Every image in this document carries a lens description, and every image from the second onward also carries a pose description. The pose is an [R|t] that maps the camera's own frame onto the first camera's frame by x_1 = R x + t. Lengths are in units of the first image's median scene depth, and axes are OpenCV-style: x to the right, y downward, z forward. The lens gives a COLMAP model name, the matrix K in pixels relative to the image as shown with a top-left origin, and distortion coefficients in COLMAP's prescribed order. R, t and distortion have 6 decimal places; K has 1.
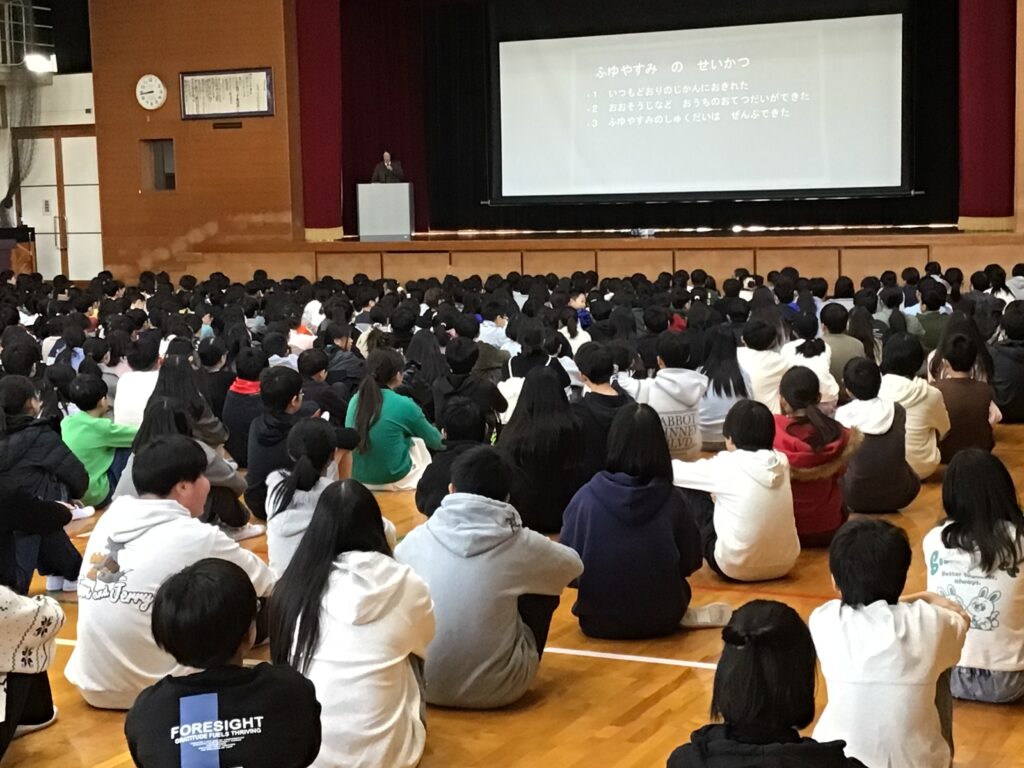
lens RADIAL K [[1773.6, 0, 512.0], [0, 1773.6, 384.0], [0, 0, 1]] dist [0.137832, 0.050741]
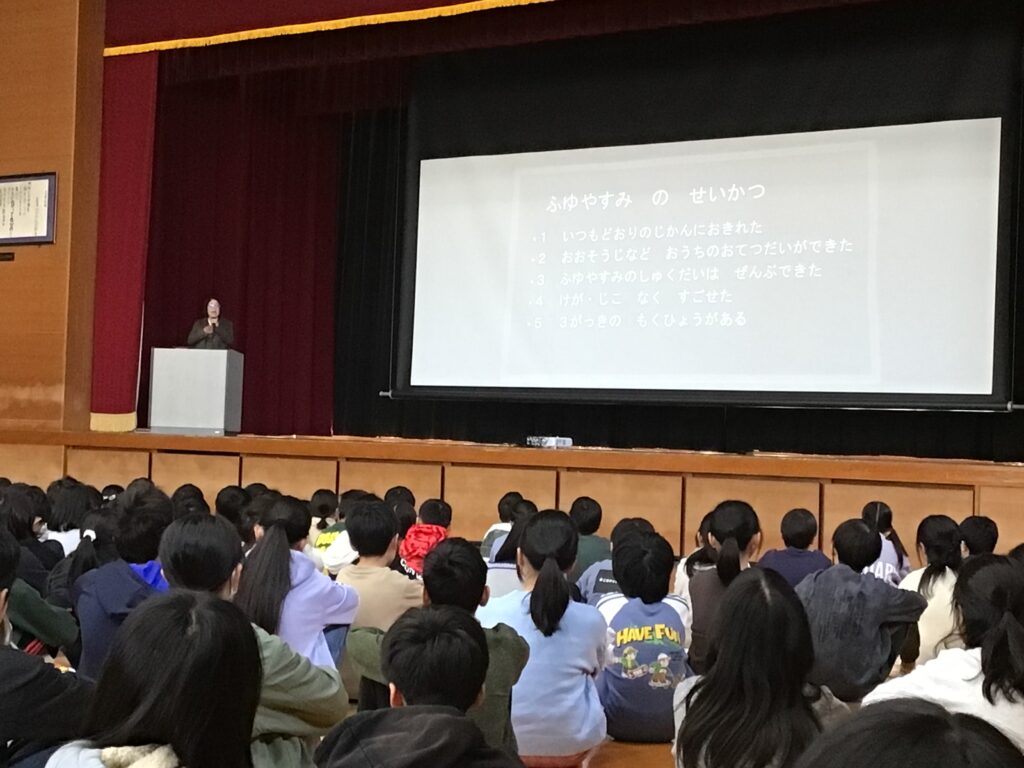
lens RADIAL K [[1846.0, 0, 512.0], [0, 1846.0, 384.0], [0, 0, 1]] dist [-0.084552, 1.938831]
pose [[0.986993, 0.054335, -0.151304, 0.143621], [-0.074502, 0.988581, -0.130986, -0.019667], [0.142459, 0.140555, 0.979770, 0.347025]]
